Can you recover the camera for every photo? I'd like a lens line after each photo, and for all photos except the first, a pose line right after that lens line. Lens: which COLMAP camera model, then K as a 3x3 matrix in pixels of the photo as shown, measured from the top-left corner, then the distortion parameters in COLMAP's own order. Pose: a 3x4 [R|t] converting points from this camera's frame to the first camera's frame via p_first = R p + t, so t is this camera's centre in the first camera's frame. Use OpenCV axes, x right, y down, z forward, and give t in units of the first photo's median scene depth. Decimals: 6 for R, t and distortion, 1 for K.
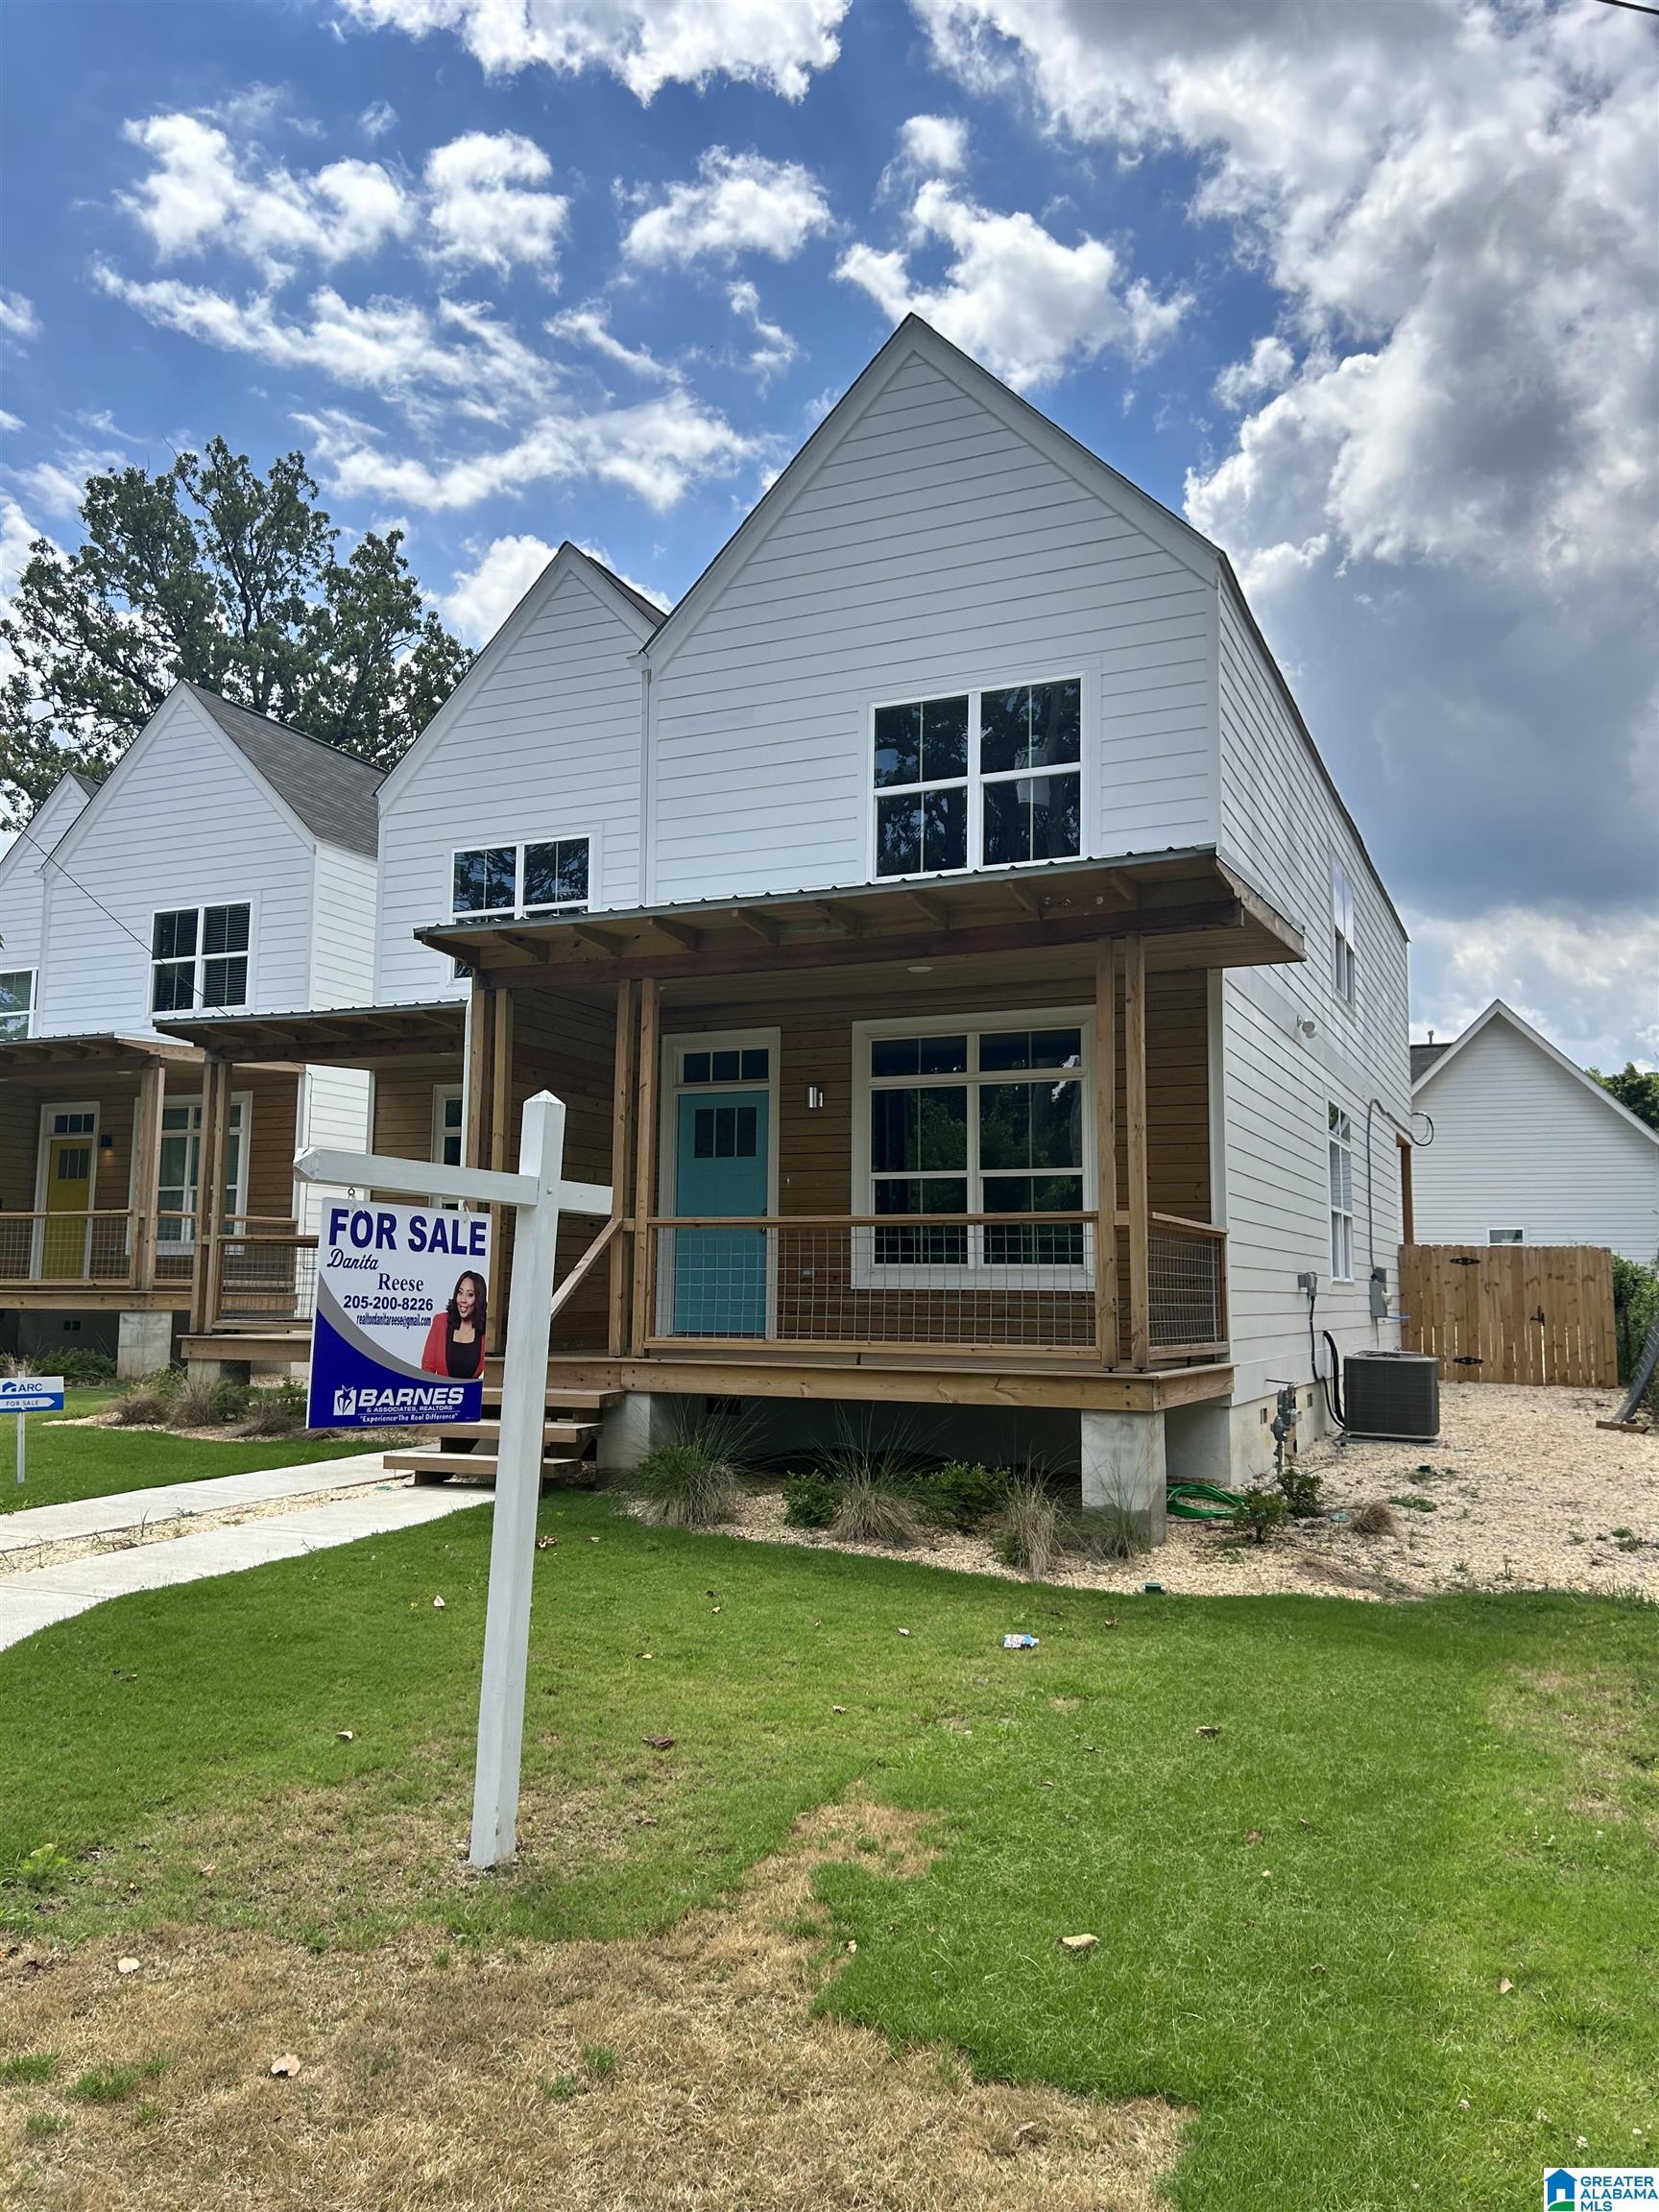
lens RADIAL K [[1640.2, 0, 812.6], [0, 1640.2, 1094.0], [0, 0, 1]] dist [0.018711, -0.018124]
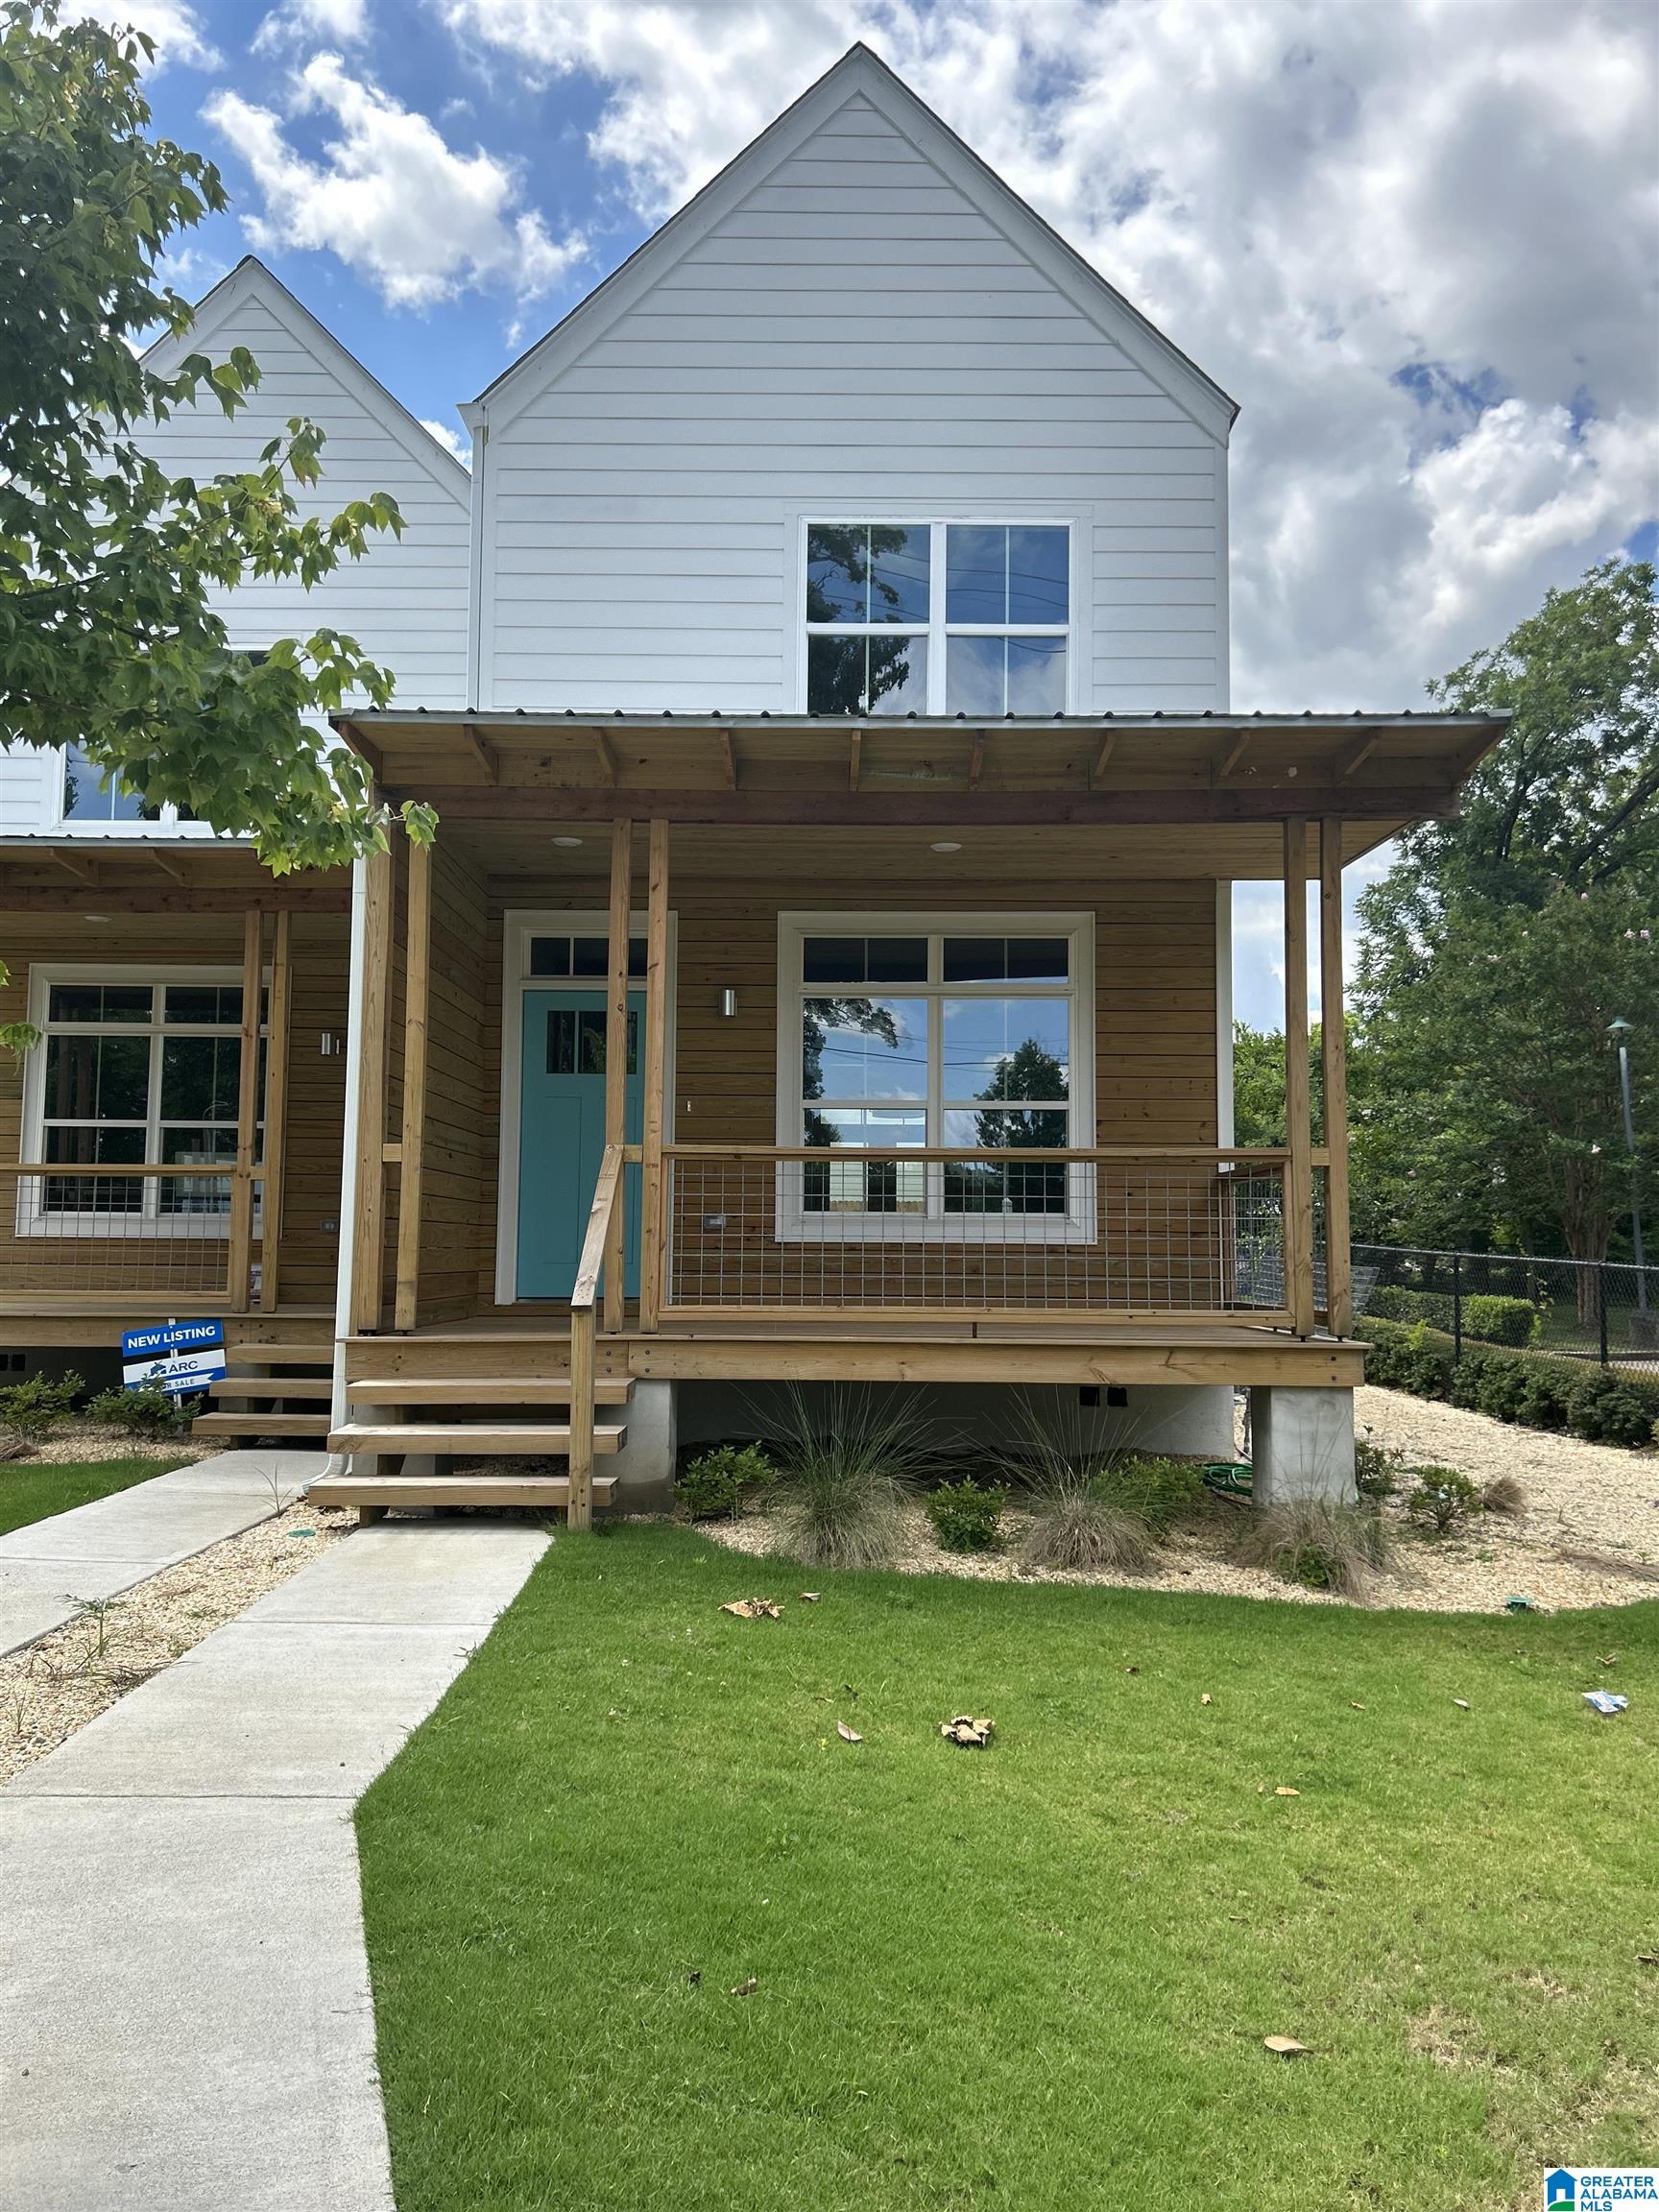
lens RADIAL K [[1640.2, 0, 842.6], [0, 1640.2, 1117.7], [0, 0, 1]] dist [0.018711, -0.018124]
pose [[0.914127, 0.032889, 0.404092, -0.273420], [-0.049833, 0.998261, 0.031484, 0.030859], [-0.402354, -0.048918, 0.914177, 0.249374]]
